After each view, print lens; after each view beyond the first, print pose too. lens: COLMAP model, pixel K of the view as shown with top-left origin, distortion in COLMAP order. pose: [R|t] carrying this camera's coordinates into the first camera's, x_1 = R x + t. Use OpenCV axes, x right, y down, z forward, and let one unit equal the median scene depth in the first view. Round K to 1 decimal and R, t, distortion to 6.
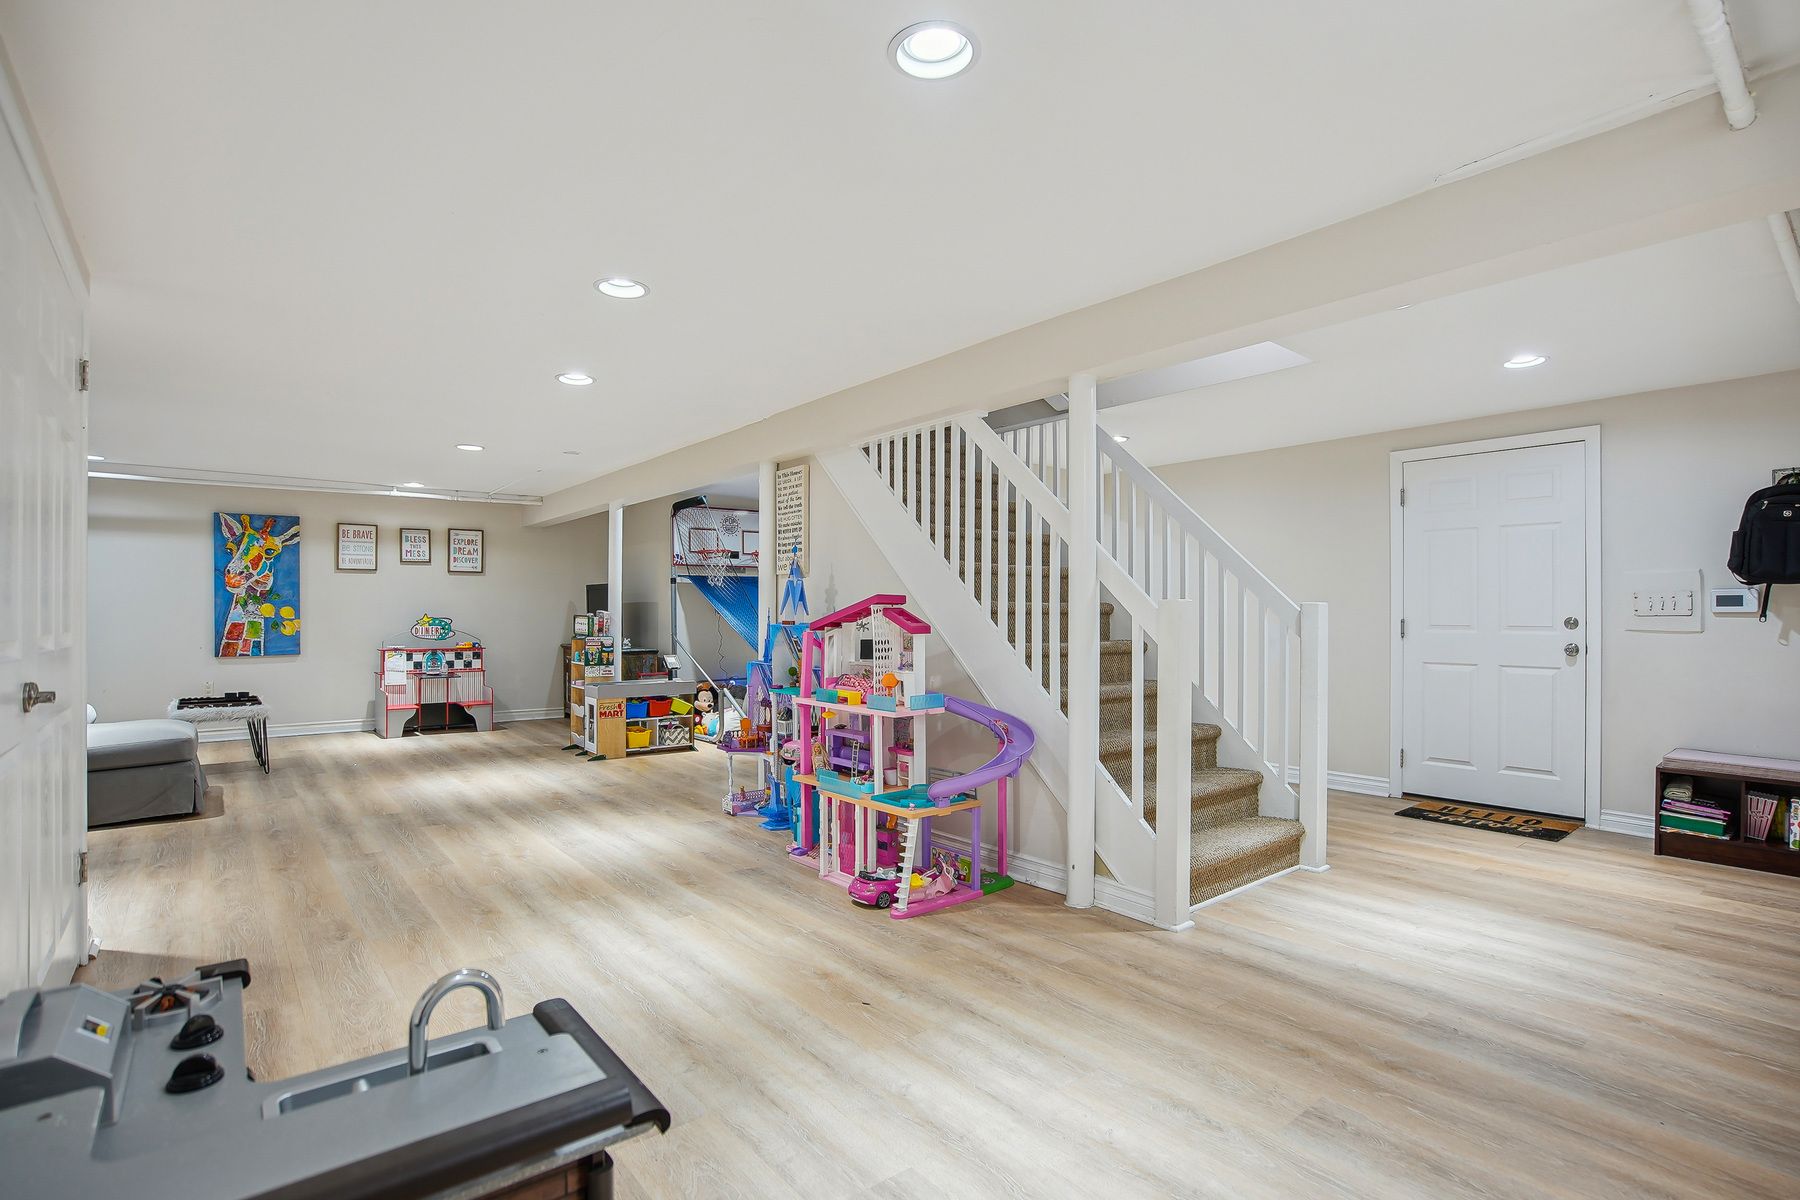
lens RADIAL K [[868.6, 0, 906.8], [0, 868.6, 573.1], [0, 0, 1]] dist [-0.047033, 0.015274]
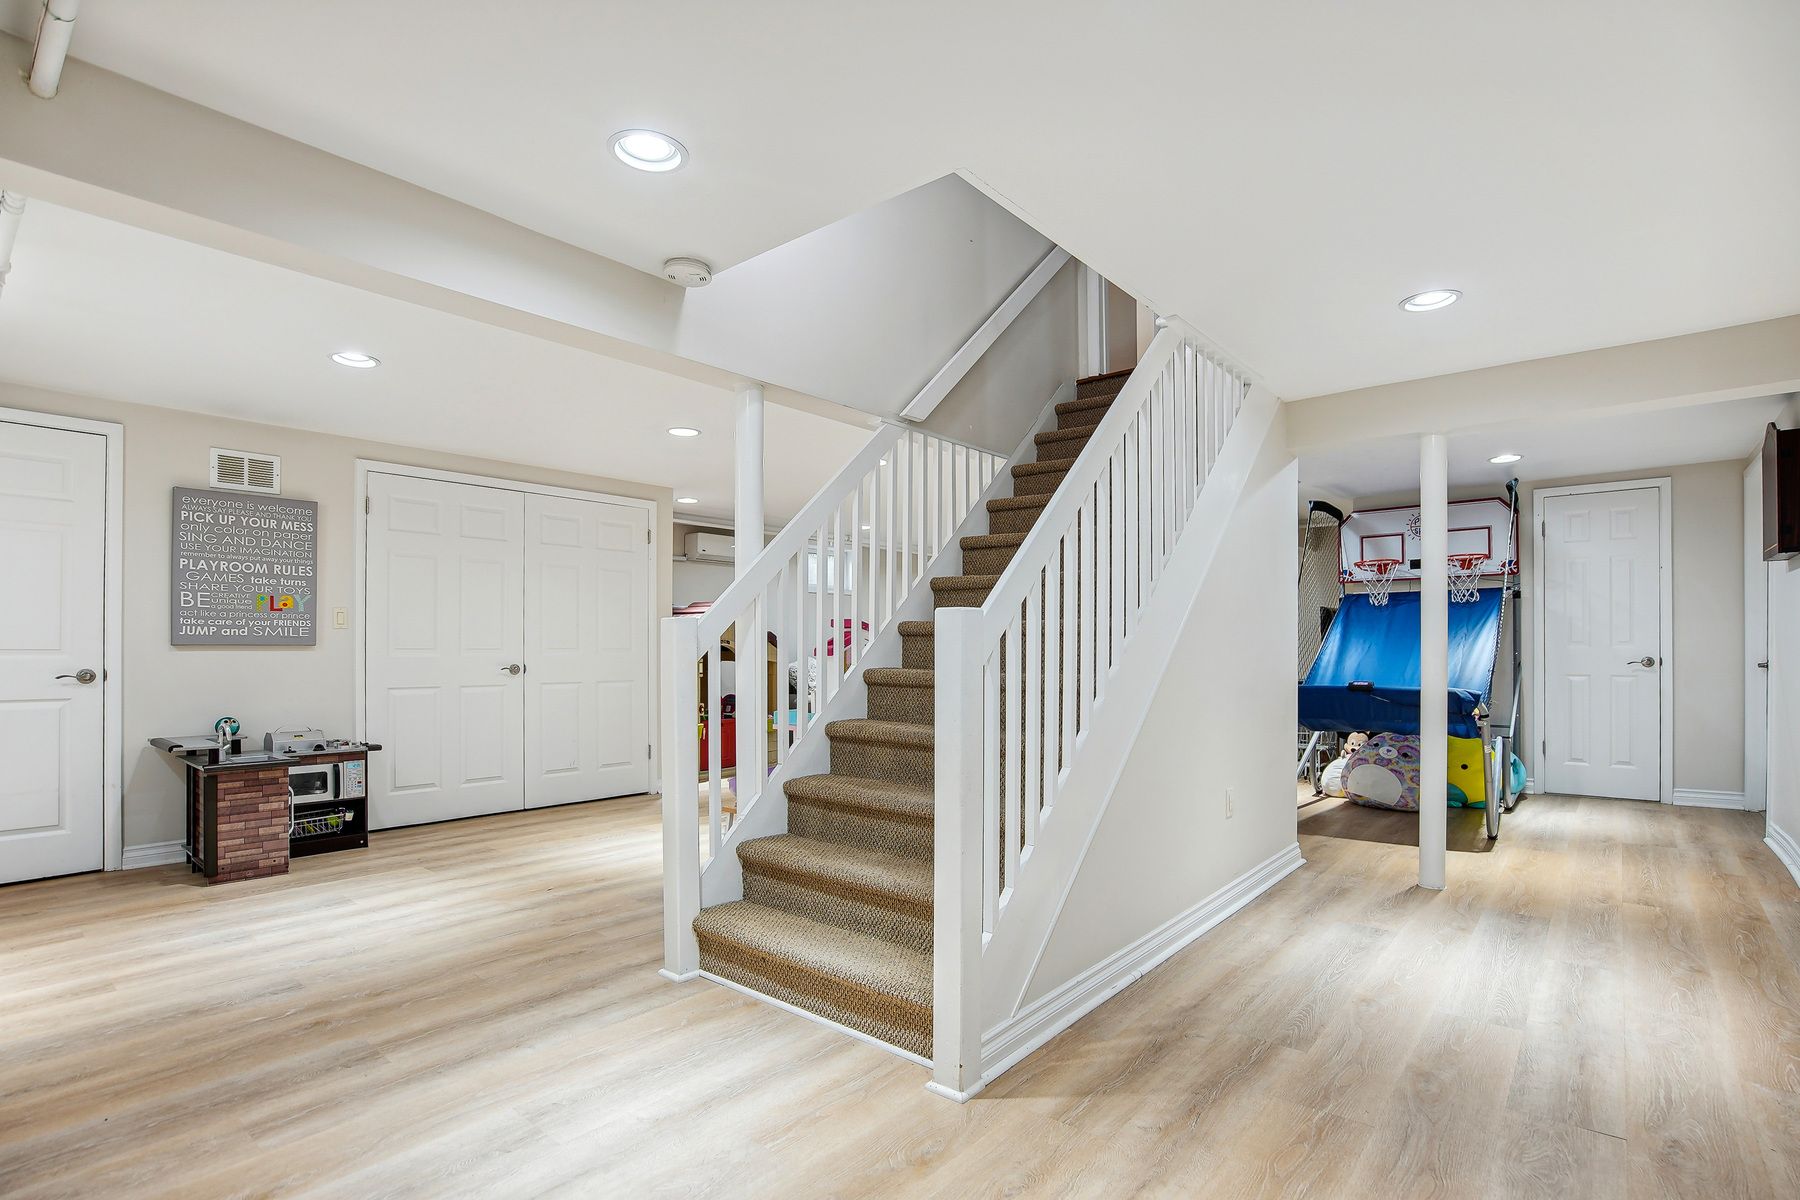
lens RADIAL K [[868.6, 0, 906.8], [0, 868.6, 573.1], [0, 0, 1]] dist [-0.047033, 0.015274]
pose [[0.173262, -0.085882, -0.981124, 1.663708], [0.050671, 0.995649, -0.078205, 0.084673], [0.983571, -0.036165, 0.176860, 1.404840]]
